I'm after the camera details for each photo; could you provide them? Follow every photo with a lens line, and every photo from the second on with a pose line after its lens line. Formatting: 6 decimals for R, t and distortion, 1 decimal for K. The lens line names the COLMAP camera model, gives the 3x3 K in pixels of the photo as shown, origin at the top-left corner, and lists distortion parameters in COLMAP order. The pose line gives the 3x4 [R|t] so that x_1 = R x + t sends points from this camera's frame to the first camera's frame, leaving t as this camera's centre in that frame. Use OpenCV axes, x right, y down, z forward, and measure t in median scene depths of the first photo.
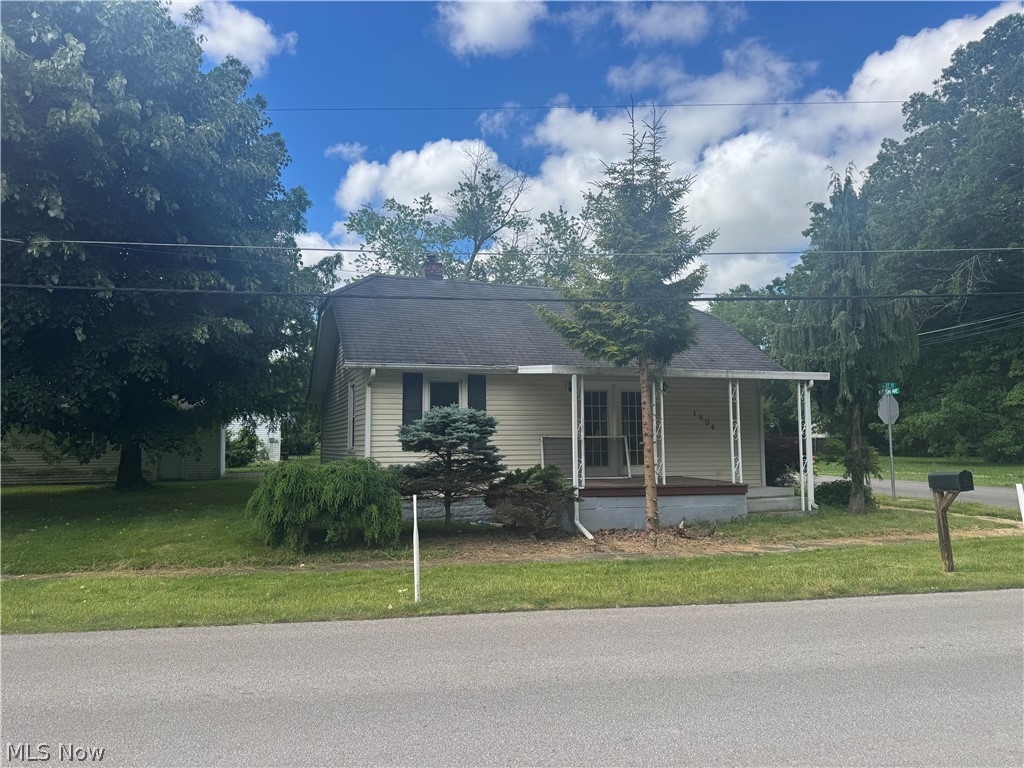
lens RADIAL K [[720.0, 0, 504.2], [0, 720.0, 386.8], [0, 0, 1]] dist [0.123070, -0.177494]
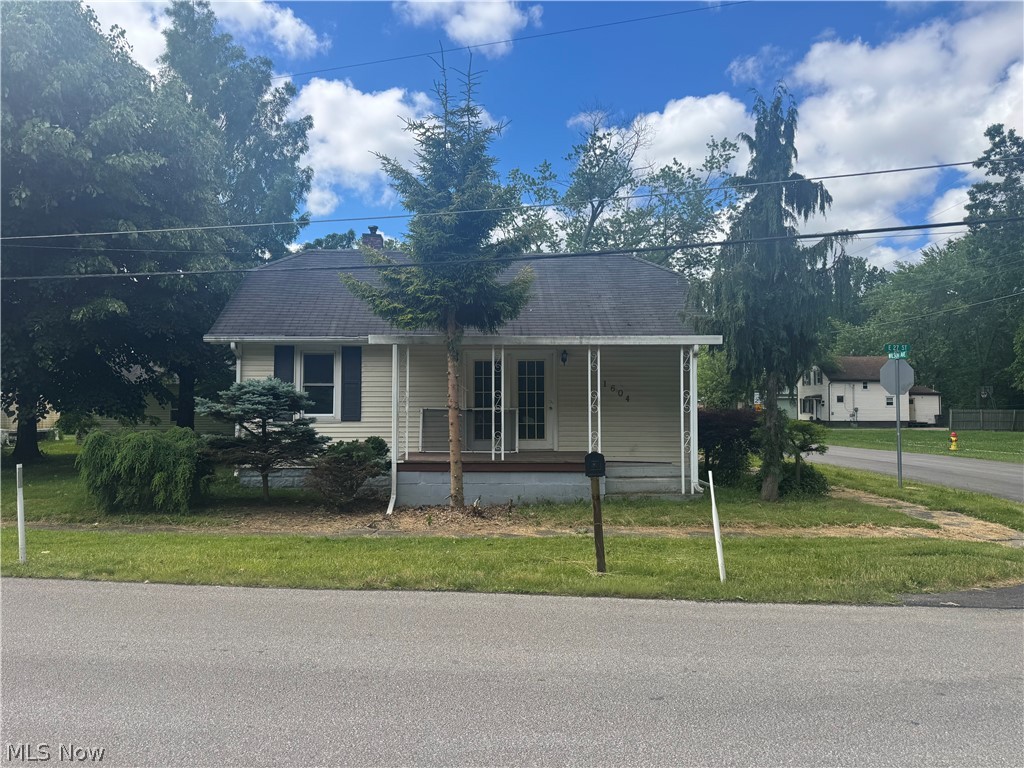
lens RADIAL K [[720.0, 0, 504.2], [0, 720.0, 386.8], [0, 0, 1]] dist [0.123070, -0.177494]
pose [[0.948916, -0.002516, -0.315519, 0.487593], [0.015857, 0.999085, 0.039722, 0.002842], [0.315131, -0.042696, 0.948087, 0.114514]]
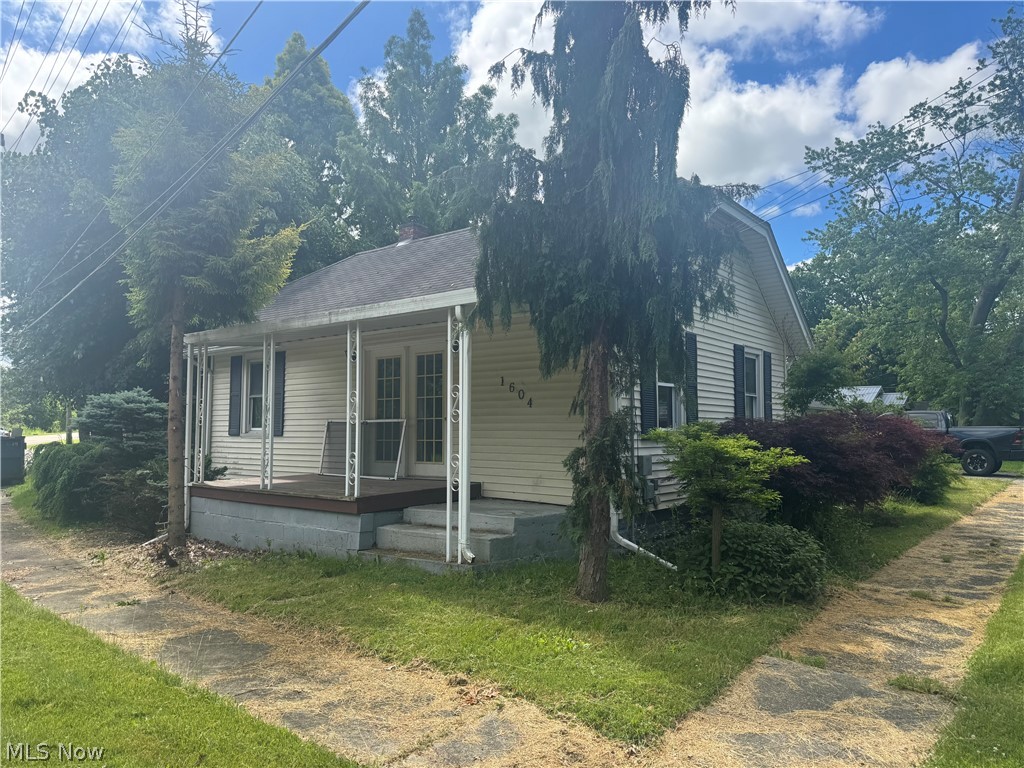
lens RADIAL K [[720.0, 0, 504.2], [0, 720.0, 386.8], [0, 0, 1]] dist [0.123070, -0.177494]
pose [[0.504885, -0.043399, -0.862095, 0.883678], [0.061343, 0.998014, -0.014317, 0.057330], [0.861004, -0.045655, 0.506545, 0.795278]]
